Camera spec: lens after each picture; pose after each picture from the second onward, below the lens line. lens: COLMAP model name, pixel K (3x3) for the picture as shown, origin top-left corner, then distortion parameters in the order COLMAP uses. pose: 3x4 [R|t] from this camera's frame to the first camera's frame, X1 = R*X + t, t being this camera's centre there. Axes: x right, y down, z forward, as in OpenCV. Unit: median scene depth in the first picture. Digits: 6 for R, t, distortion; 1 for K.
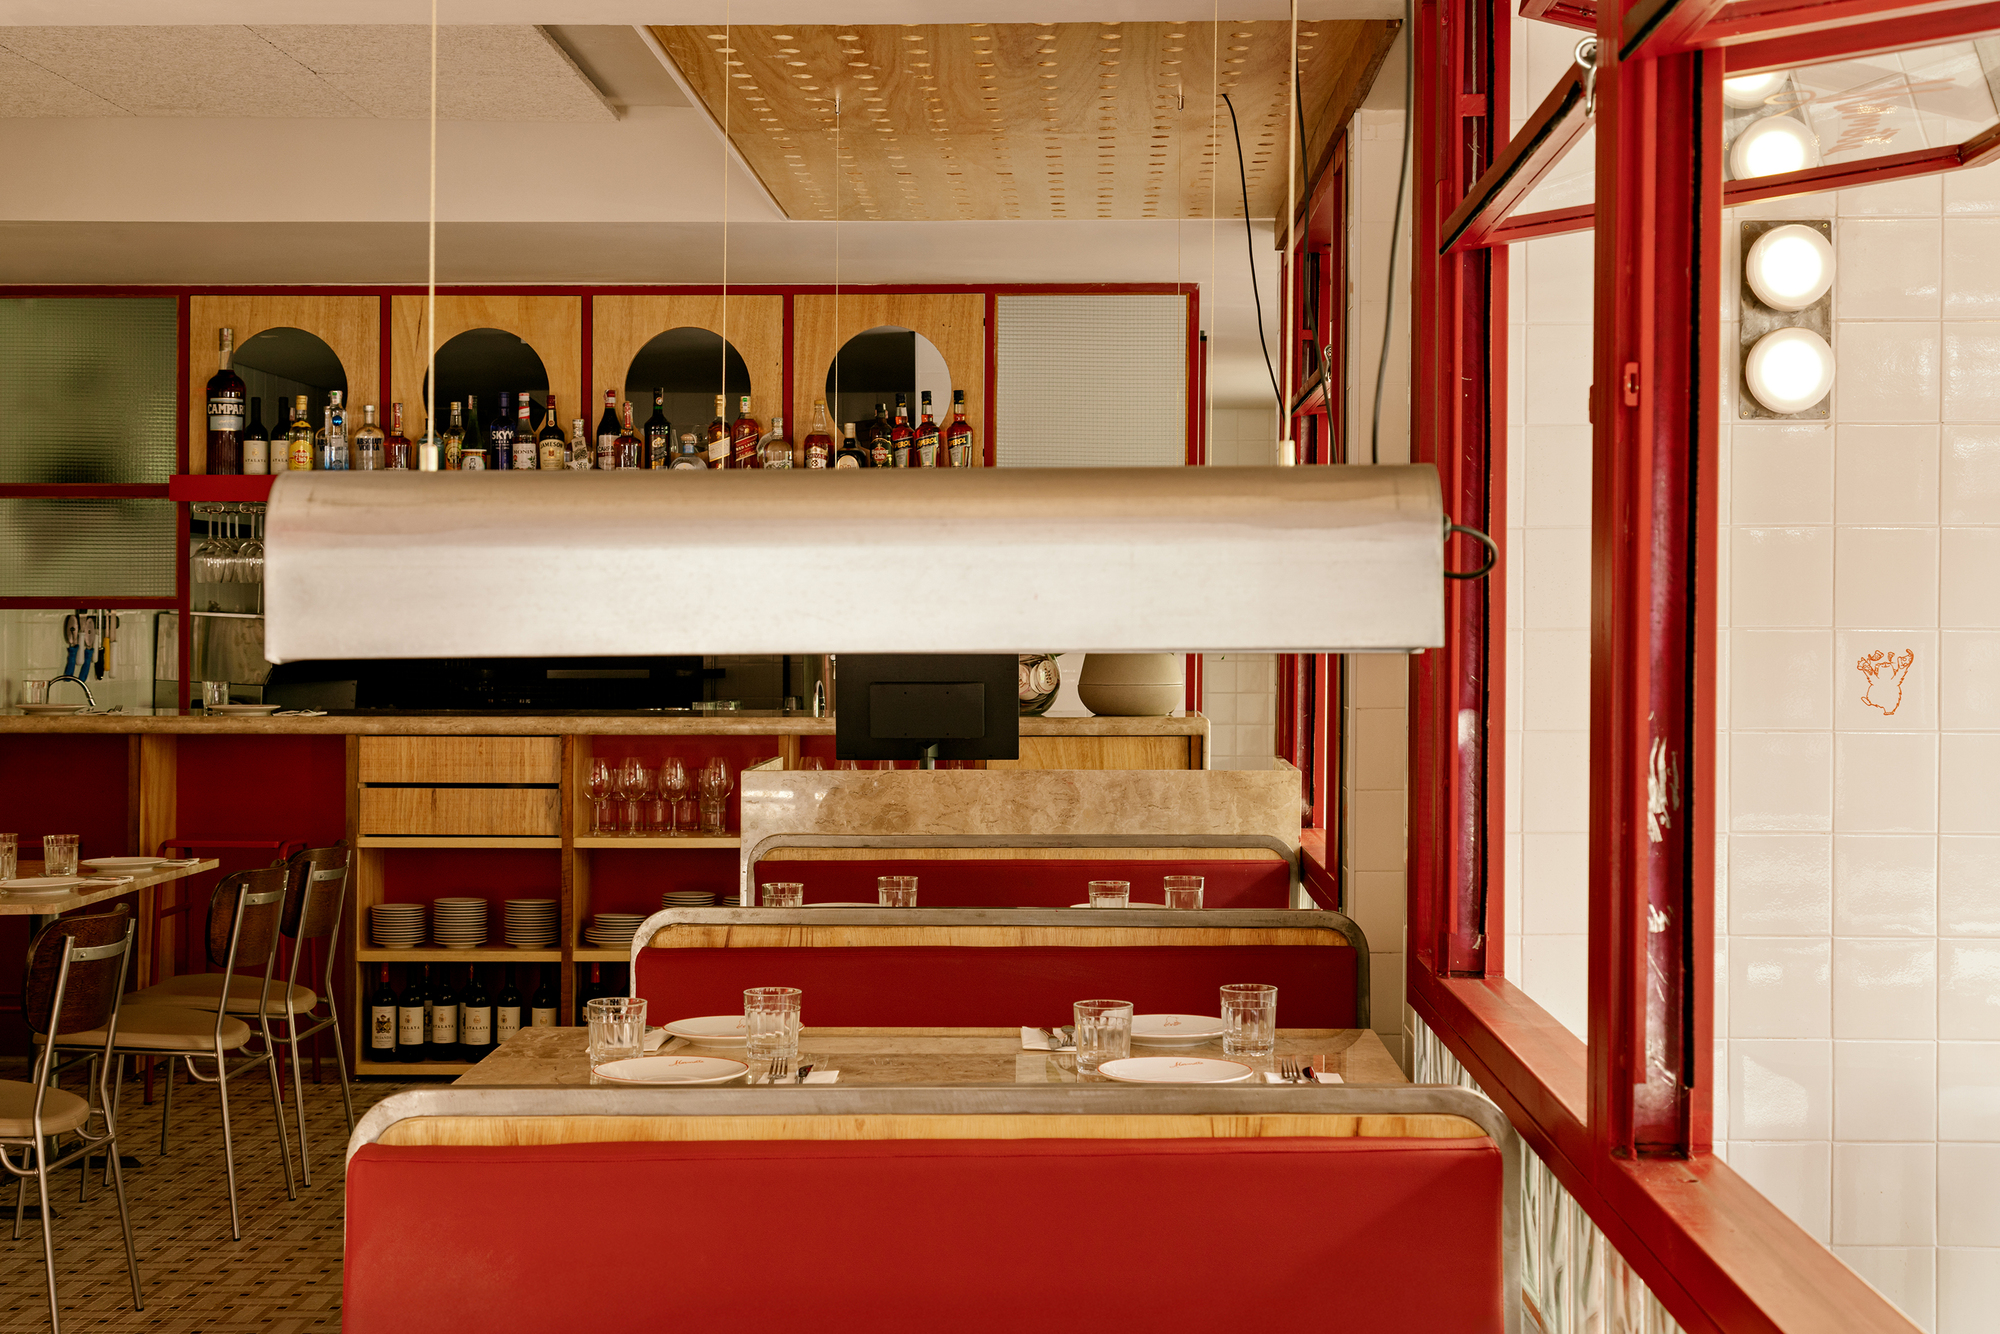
lens RADIAL K [[2860.3, 0, 1005.4], [0, 2860.3, 635.4], [0, 0, 1]] dist [0.023869, 0.057755]
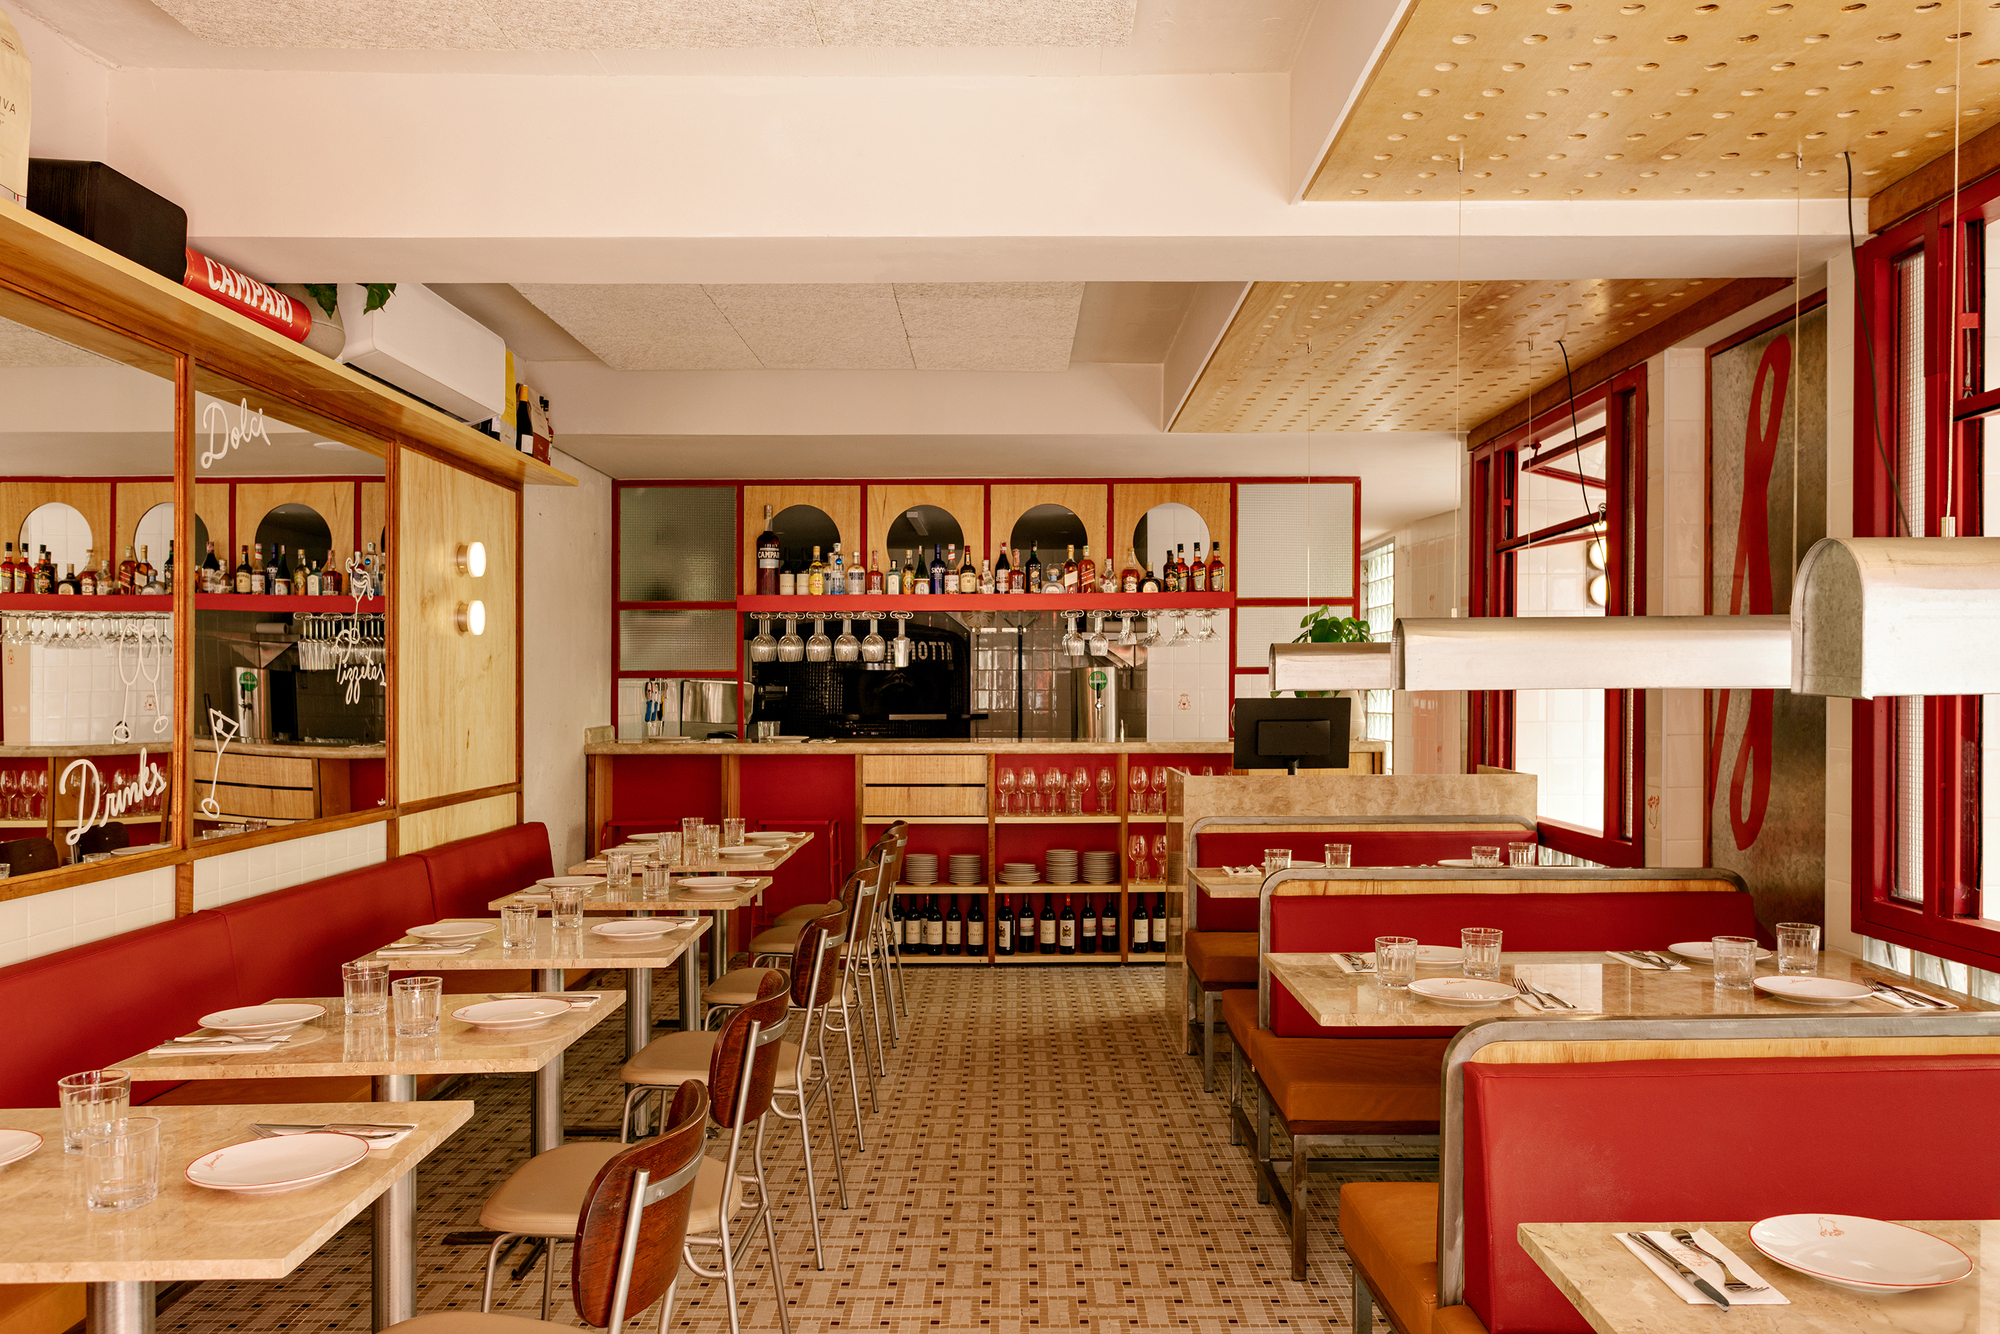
lens RADIAL K [[1593.3, 0, 1001.0], [0, 1593.3, 704.0], [0, 0, 1]] dist [-0.006758, -0.011097]
pose [[0.999766, -0.004818, 0.021100, -0.166246], [0.004707, 0.999975, 0.005280, 0.001665], [-0.021125, -0.005180, 0.999763, 0.095425]]
